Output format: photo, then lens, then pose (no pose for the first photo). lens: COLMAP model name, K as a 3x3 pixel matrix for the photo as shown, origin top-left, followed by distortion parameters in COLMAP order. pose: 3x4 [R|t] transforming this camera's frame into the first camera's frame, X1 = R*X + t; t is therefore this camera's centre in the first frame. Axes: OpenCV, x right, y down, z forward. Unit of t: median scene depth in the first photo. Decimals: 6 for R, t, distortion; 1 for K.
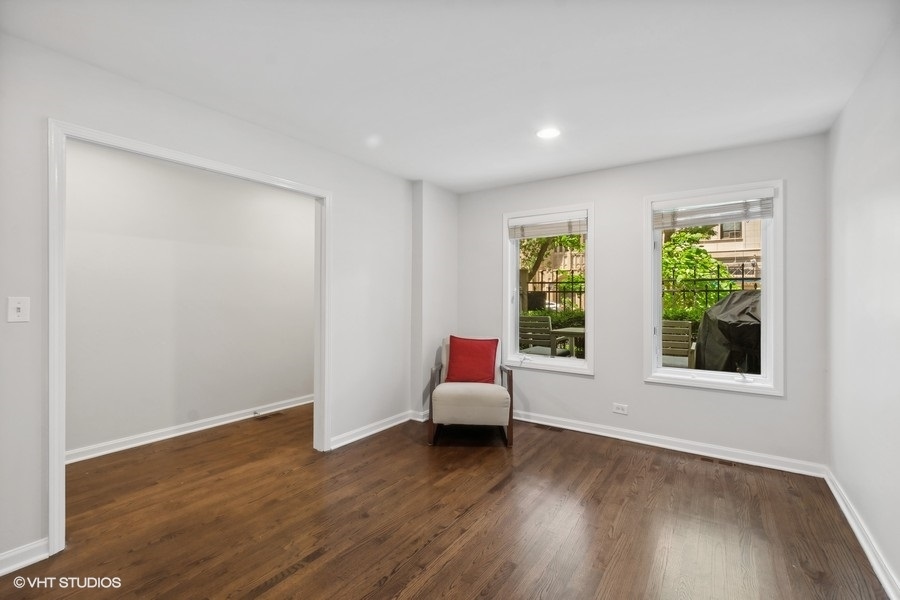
lens RADIAL K [[401.0, 0, 450.6], [0, 401.0, 299.8], [0, 0, 1]] dist [0.002230, -0.004870]
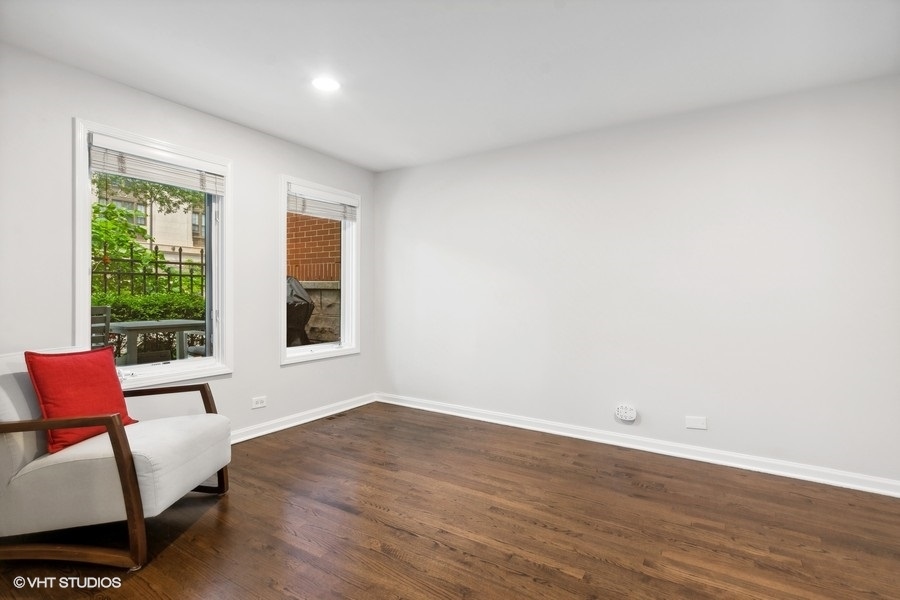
lens RADIAL K [[430.3, 0, 450.8], [0, 430.3, 296.4], [0, 0, 1]] dist [-0.002084, -0.000320]
pose [[-0.033934, -0.009579, 0.999378, -0.651741], [-0.001402, 0.999954, 0.009537, 0.030256], [-0.999423, -0.001078, -0.033945, 0.717786]]
